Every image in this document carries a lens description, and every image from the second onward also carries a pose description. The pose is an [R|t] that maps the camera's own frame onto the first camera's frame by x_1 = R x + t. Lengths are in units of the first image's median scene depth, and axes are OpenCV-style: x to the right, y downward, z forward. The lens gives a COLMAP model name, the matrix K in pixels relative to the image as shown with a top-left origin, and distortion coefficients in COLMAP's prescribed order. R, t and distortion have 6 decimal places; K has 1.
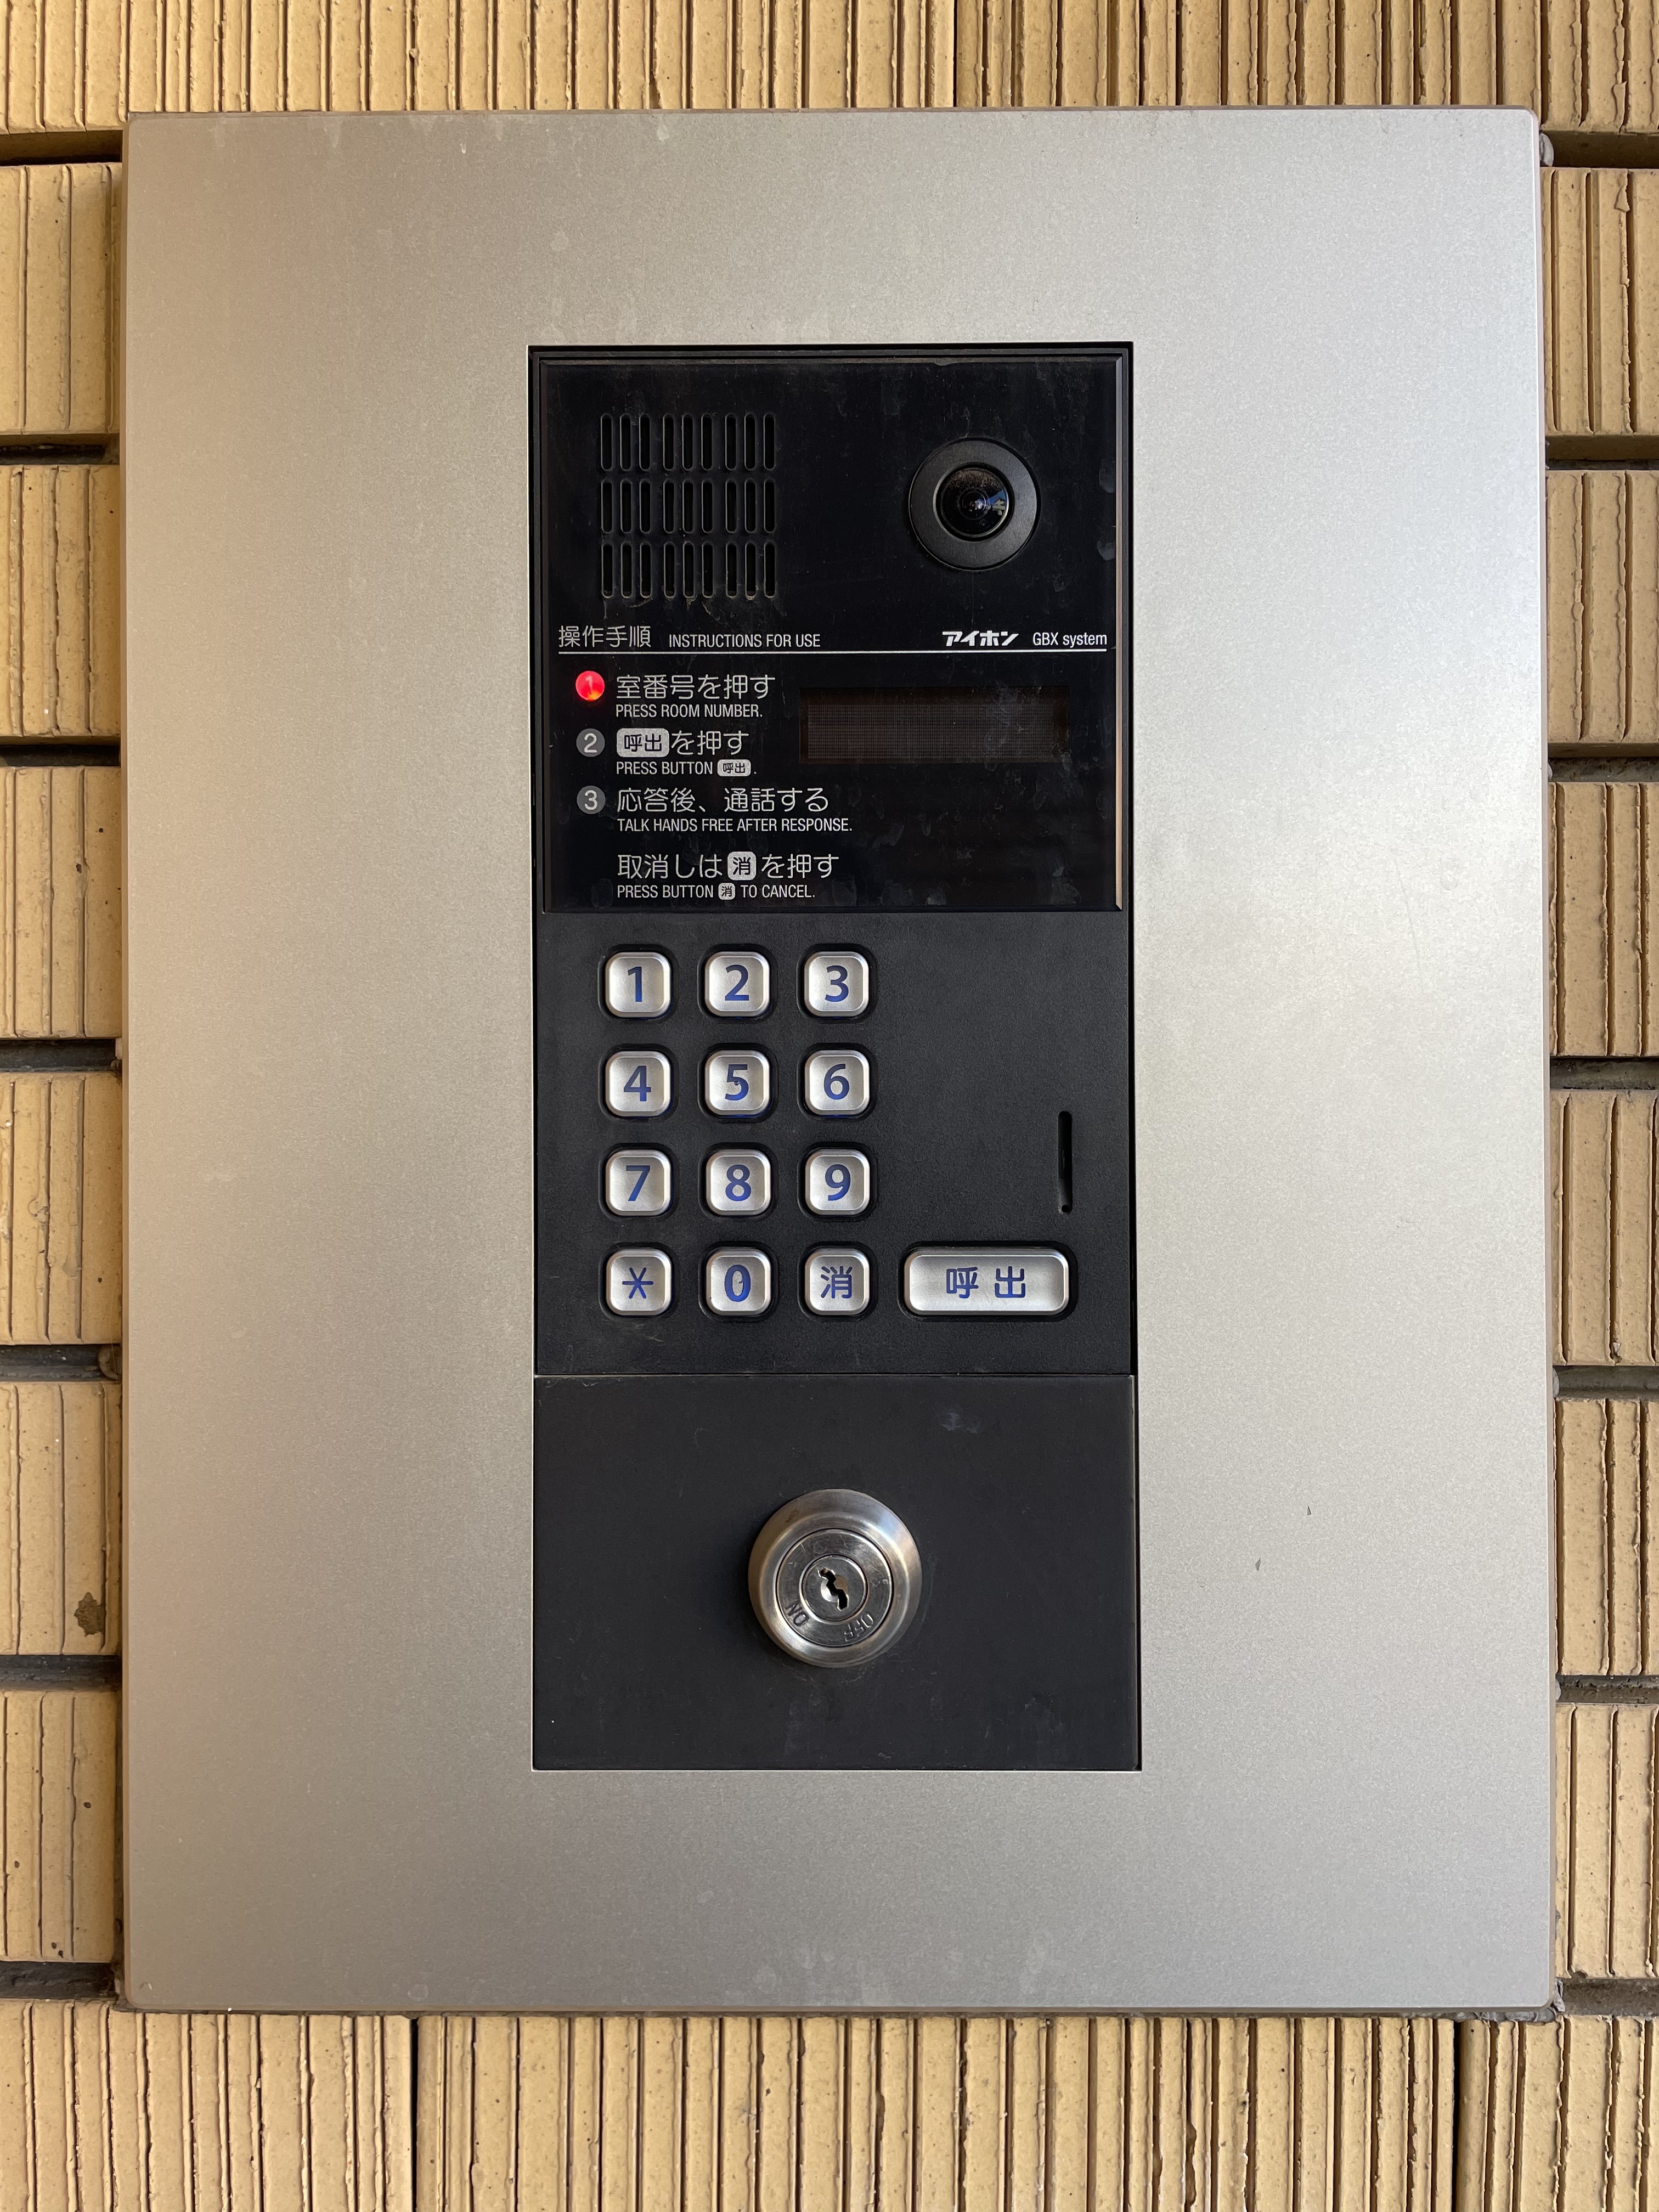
lens RADIAL K [[1672.0, 0, 829.4], [0, 1672.0, 1106.5], [0, 0, 1]] dist [0.002313, 0.000507]
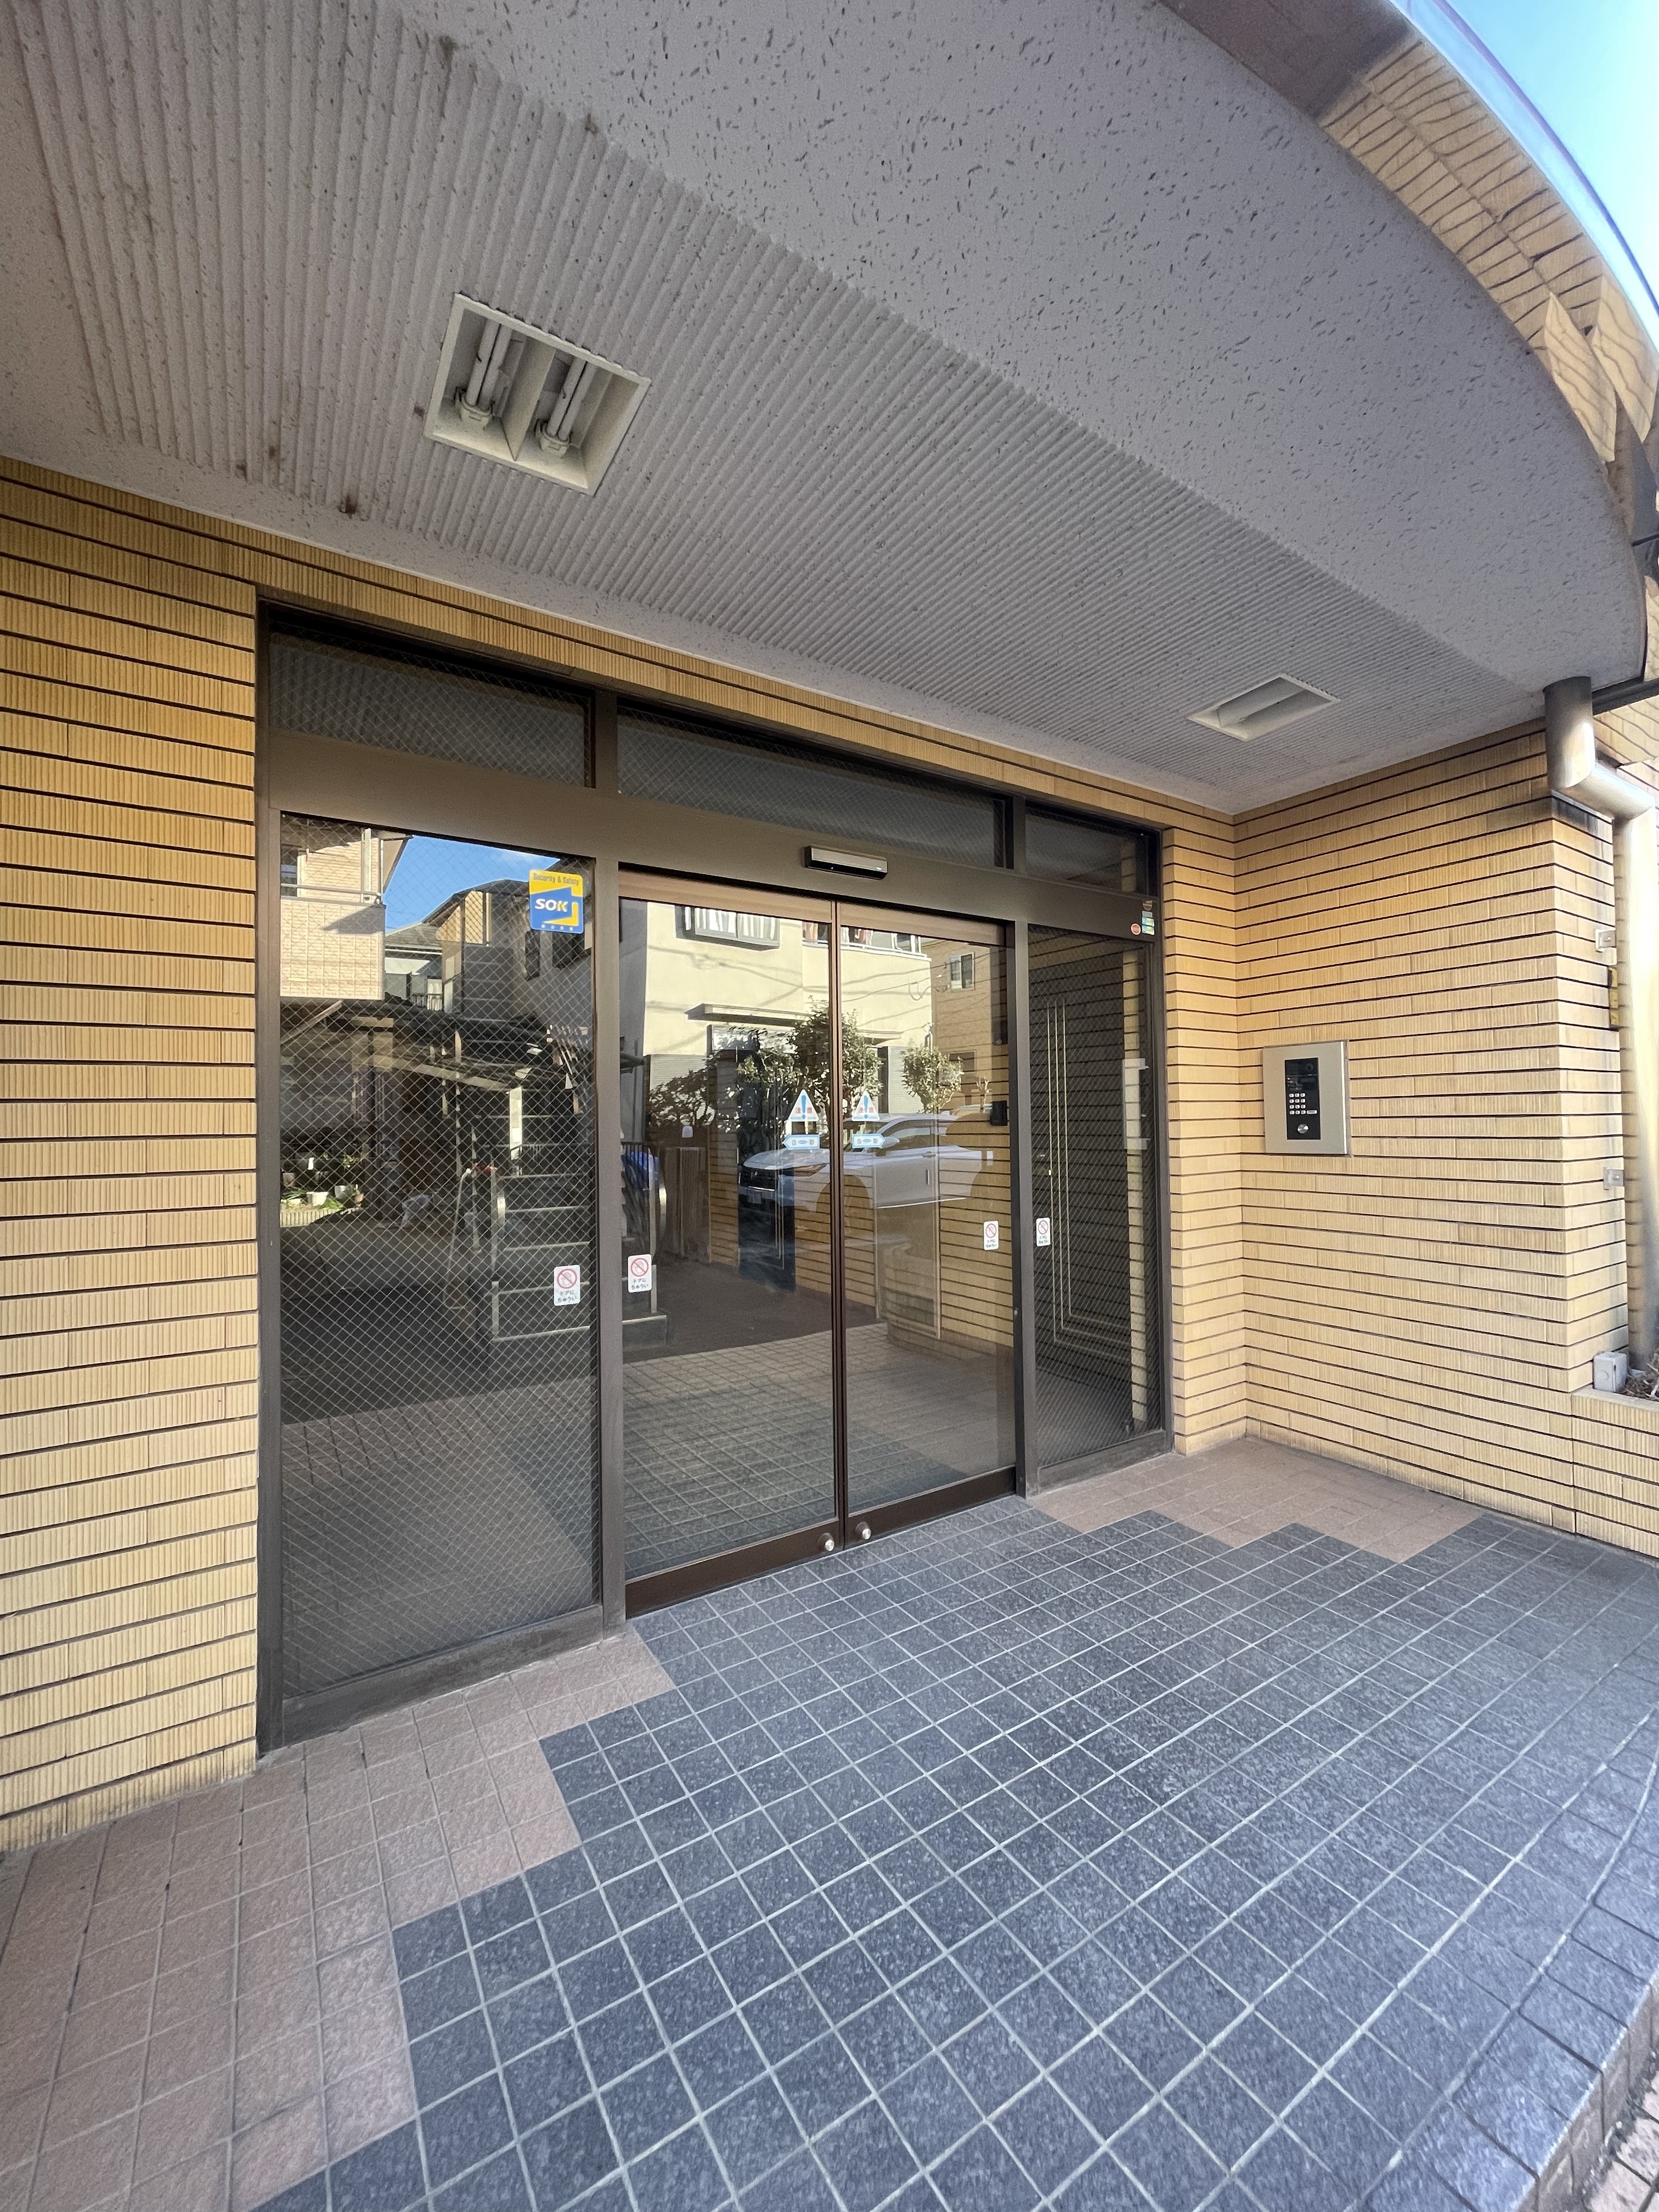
lens RADIAL K [[883.2, 0, 824.8], [0, 883.2, 1104.8], [0, 0, 1]] dist [-0.005333, 0.000313]
pose [[0.556205, -0.030538, -0.830484, 4.844251], [0.013352, 0.999524, -0.027811, 0.216470], [0.830938, 0.004380, 0.556348, -8.210473]]
